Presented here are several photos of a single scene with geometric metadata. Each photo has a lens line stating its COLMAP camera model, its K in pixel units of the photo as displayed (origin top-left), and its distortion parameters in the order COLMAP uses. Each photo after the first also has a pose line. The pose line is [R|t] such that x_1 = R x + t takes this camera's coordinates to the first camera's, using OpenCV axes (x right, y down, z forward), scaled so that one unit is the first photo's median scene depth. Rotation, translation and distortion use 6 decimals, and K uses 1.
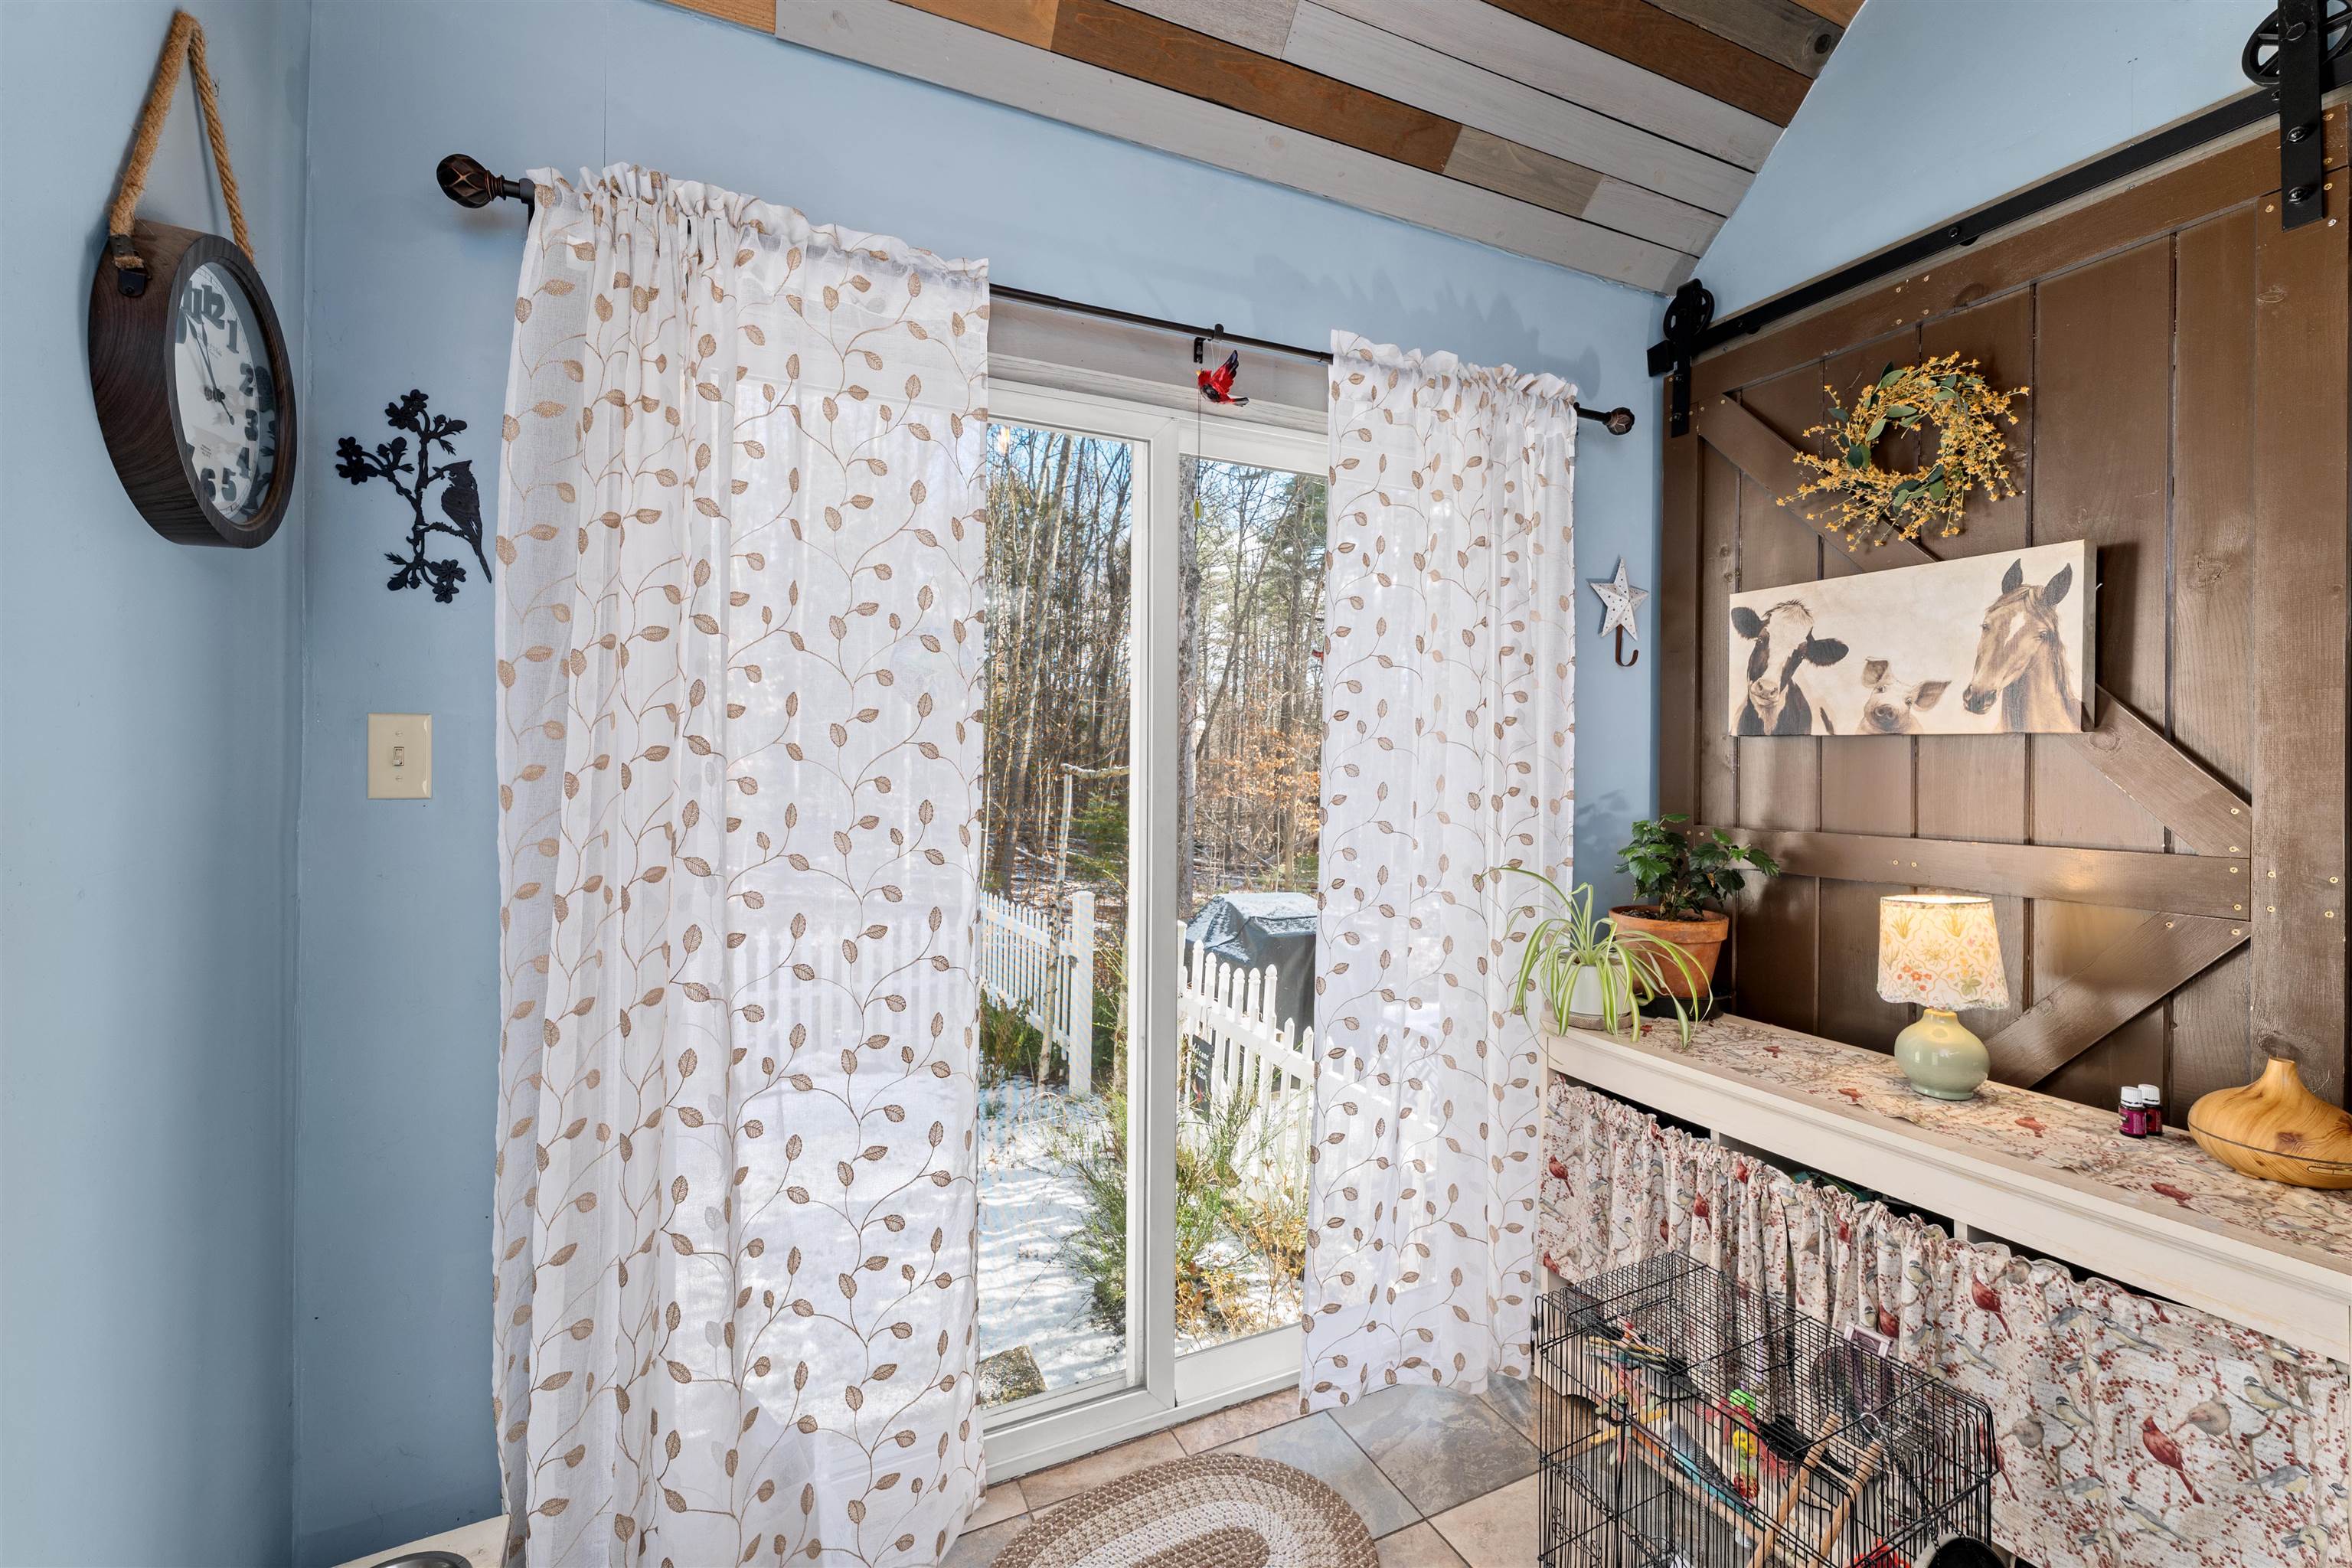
lens RADIAL K [[965.0, 0, 1192.8], [0, 965.0, 765.3], [0, 0, 1]] dist [0.000553, 0.000303]
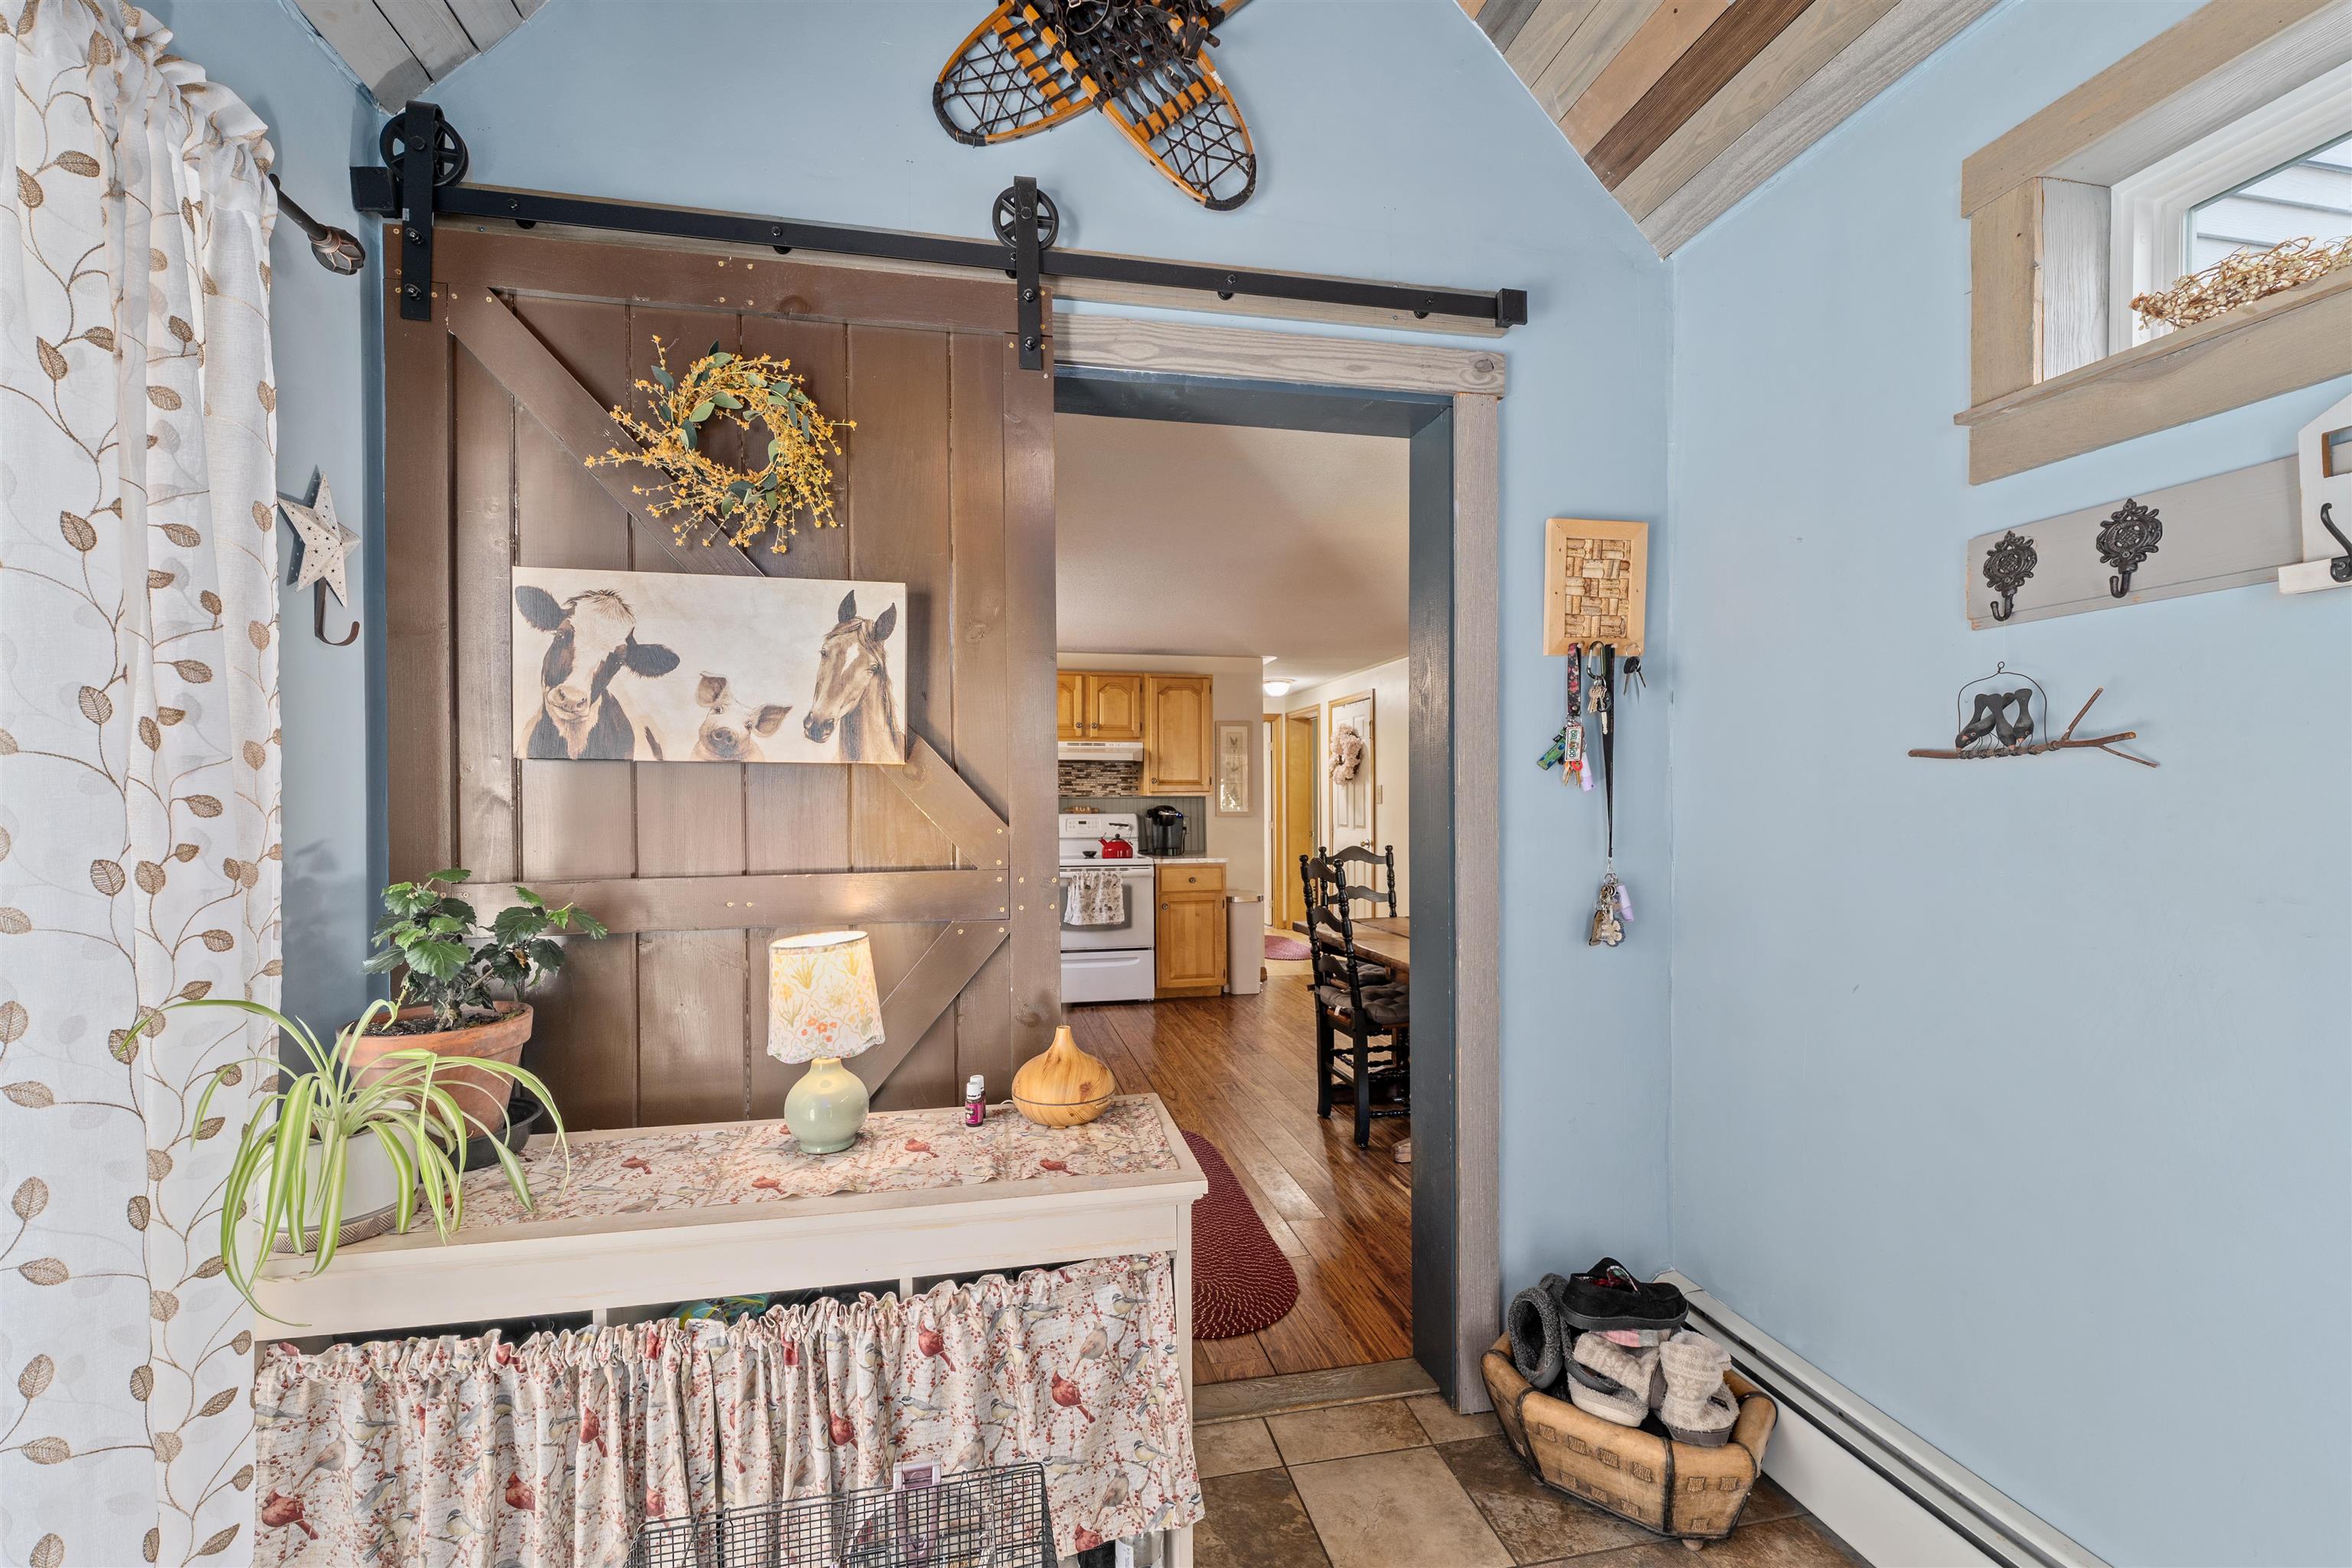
lens RADIAL K [[965.0, 0, 1132.2], [0, 965.0, 802.9], [0, 0, 1]] dist [0.000553, 0.000303]
pose [[0.257832, -0.013935, 0.966089, -0.041418], [0.010918, 0.999874, 0.011509, 0.000153], [-0.966128, 0.007580, 0.257952, 0.414269]]
